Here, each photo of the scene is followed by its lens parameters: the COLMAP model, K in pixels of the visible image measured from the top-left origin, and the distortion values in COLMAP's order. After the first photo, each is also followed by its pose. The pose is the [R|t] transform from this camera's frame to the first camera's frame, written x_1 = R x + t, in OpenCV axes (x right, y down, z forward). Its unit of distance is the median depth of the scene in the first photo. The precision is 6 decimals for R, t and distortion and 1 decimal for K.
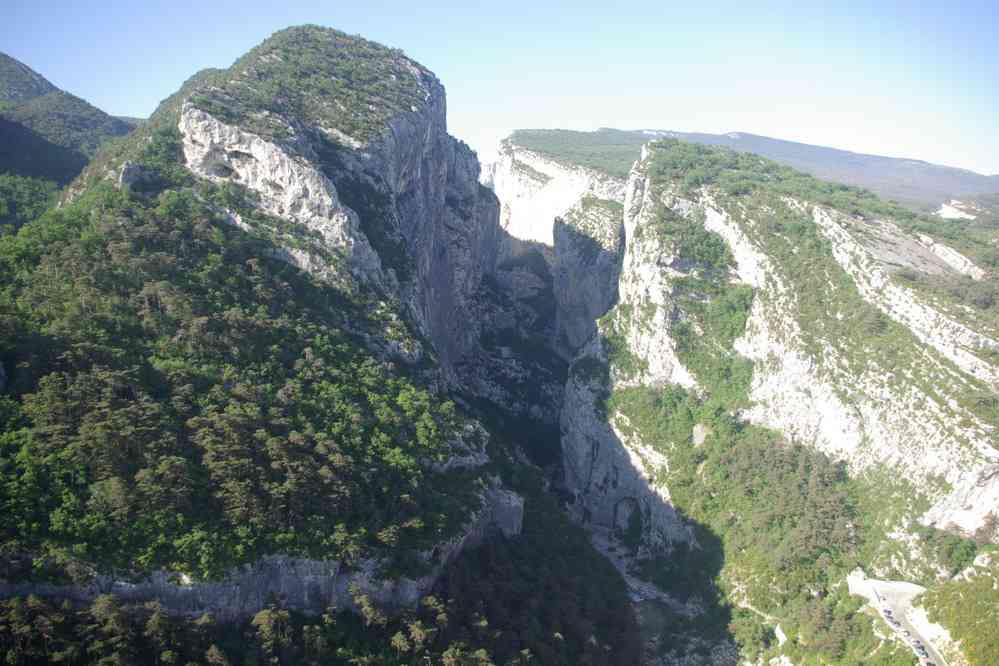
lens RADIAL K [[774.2, 0, 500.7], [0, 774.2, 333.4], [0, 0, 1]] dist [-0.081224, 0.034512]
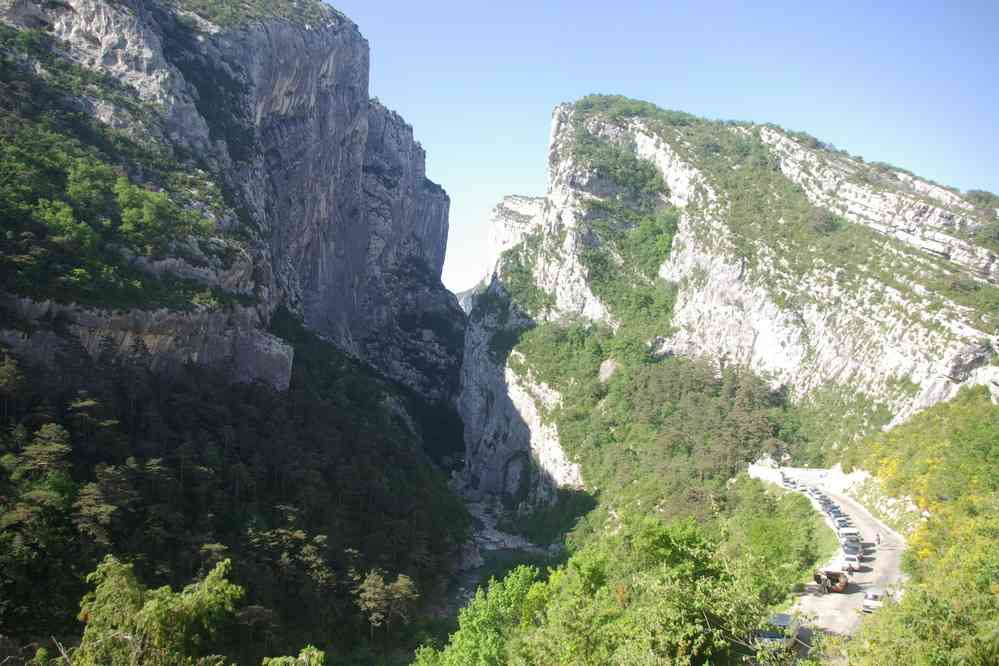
lens RADIAL K [[774.2, 0, 498.3], [0, 774.2, 331.5], [0, 0, 1]] dist [-0.081224, 0.034512]
pose [[0.998538, 0.021418, -0.049633, 0.187452], [-0.028769, 0.987886, -0.152492, 0.220006], [0.045765, 0.153697, 0.987058, 0.210706]]
